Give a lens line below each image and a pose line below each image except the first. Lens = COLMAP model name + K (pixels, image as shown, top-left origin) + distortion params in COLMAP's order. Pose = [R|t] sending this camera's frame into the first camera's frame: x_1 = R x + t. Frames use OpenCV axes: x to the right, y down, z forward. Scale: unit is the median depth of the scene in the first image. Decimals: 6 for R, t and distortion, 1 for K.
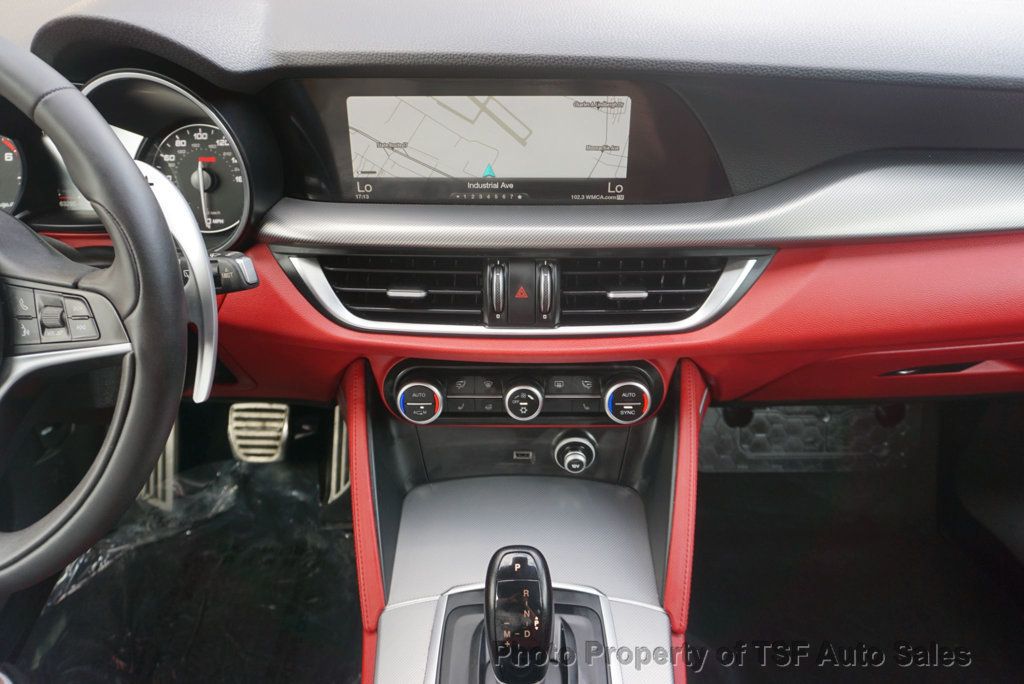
lens RADIAL K [[731.2, 0, 514.3], [0, 731.2, 333.0], [0, 0, 1]] dist [-0.045119, 0.010357]
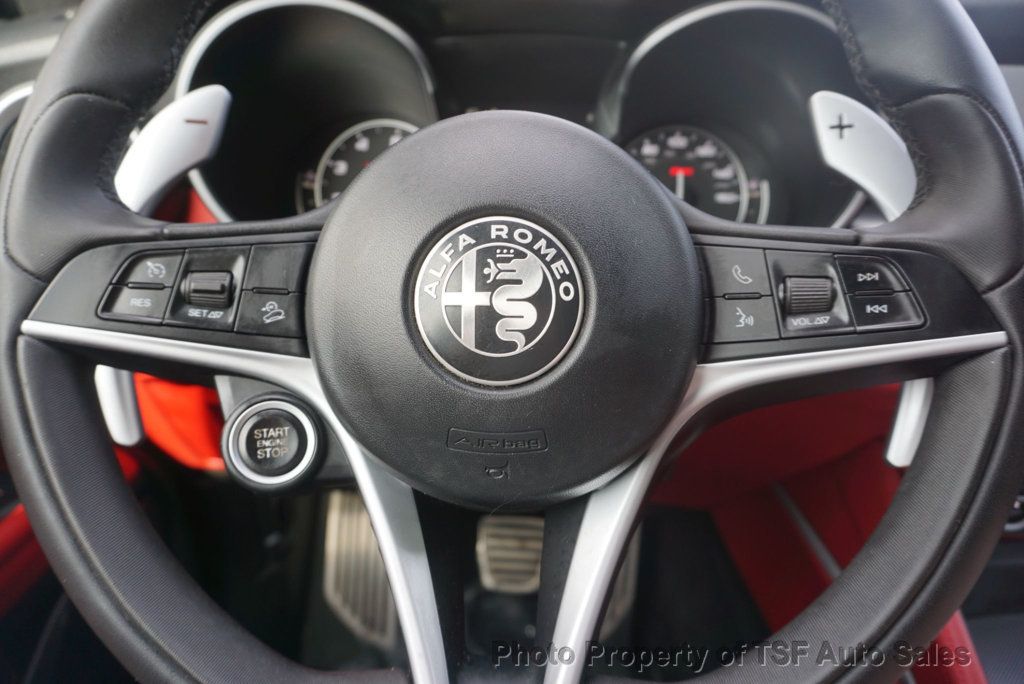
lens RADIAL K [[691.3, 0, 512.0], [0, 691.3, 334.7], [0, 0, 1]] dist [-0.031352, -0.008072]
pose [[0.999006, 0.010467, -0.043331, -0.594442], [-0.018921, 0.979700, -0.199575, 0.088173], [0.040363, 0.200197, 0.978924, 0.310717]]
